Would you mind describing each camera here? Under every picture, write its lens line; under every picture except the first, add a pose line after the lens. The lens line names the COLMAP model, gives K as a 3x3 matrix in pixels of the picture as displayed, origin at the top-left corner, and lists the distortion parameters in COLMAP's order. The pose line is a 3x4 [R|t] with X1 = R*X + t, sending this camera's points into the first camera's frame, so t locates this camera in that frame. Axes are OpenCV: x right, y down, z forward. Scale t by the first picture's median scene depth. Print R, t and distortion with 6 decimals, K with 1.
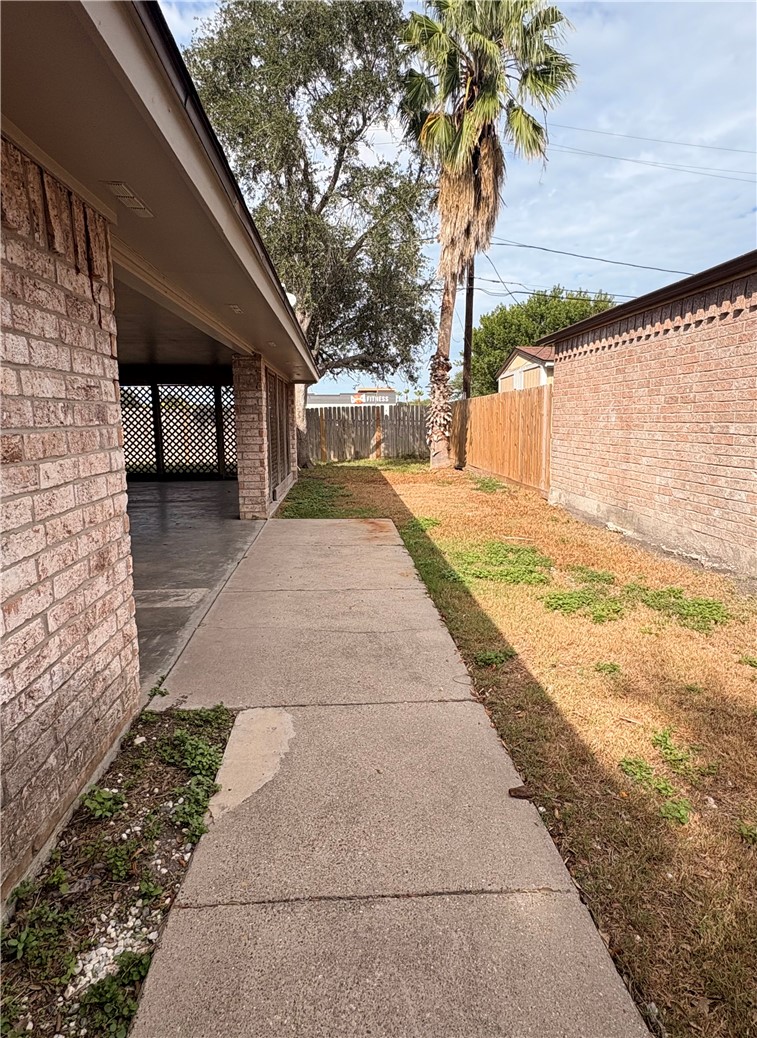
lens RADIAL K [[601.6, 0, 380.3], [0, 601.6, 518.5], [0, 0, 1]] dist [0.000119, -0.000168]
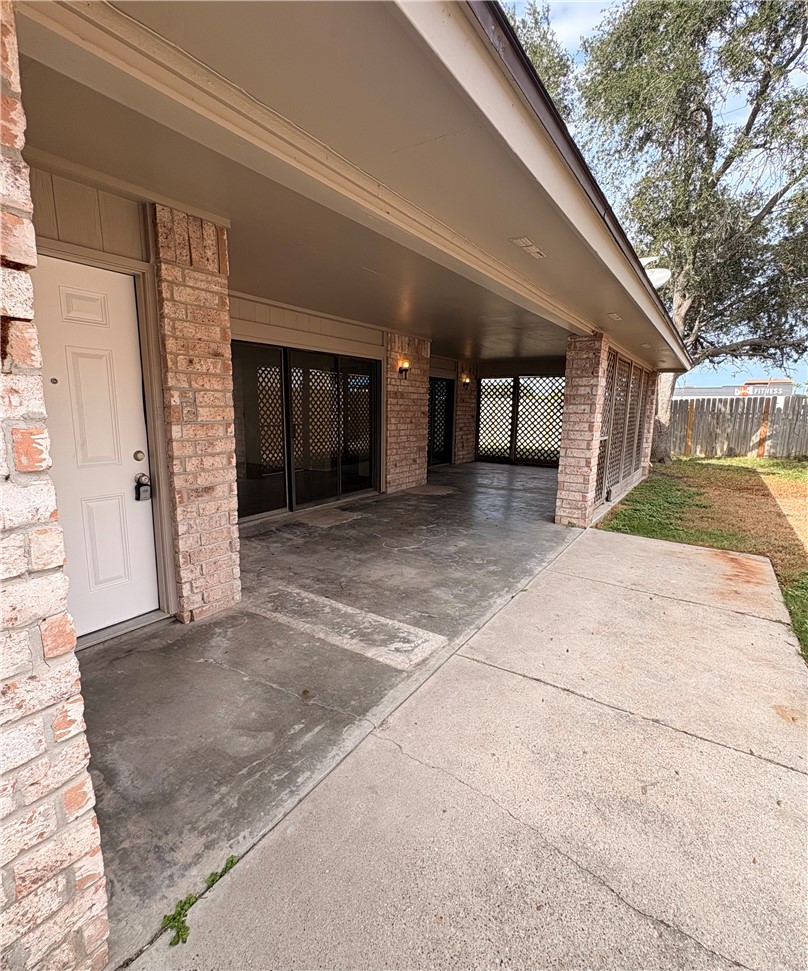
lens RADIAL K [[466.2, 0, 404.3], [0, 466.2, 491.8], [0, 0, 1]] dist [0.003006, -0.000234]
pose [[0.793121, 0.125207, -0.596056, -0.002536], [-0.116933, 0.991739, 0.052732, -0.034648], [0.597734, 0.027875, 0.801210, 0.197436]]
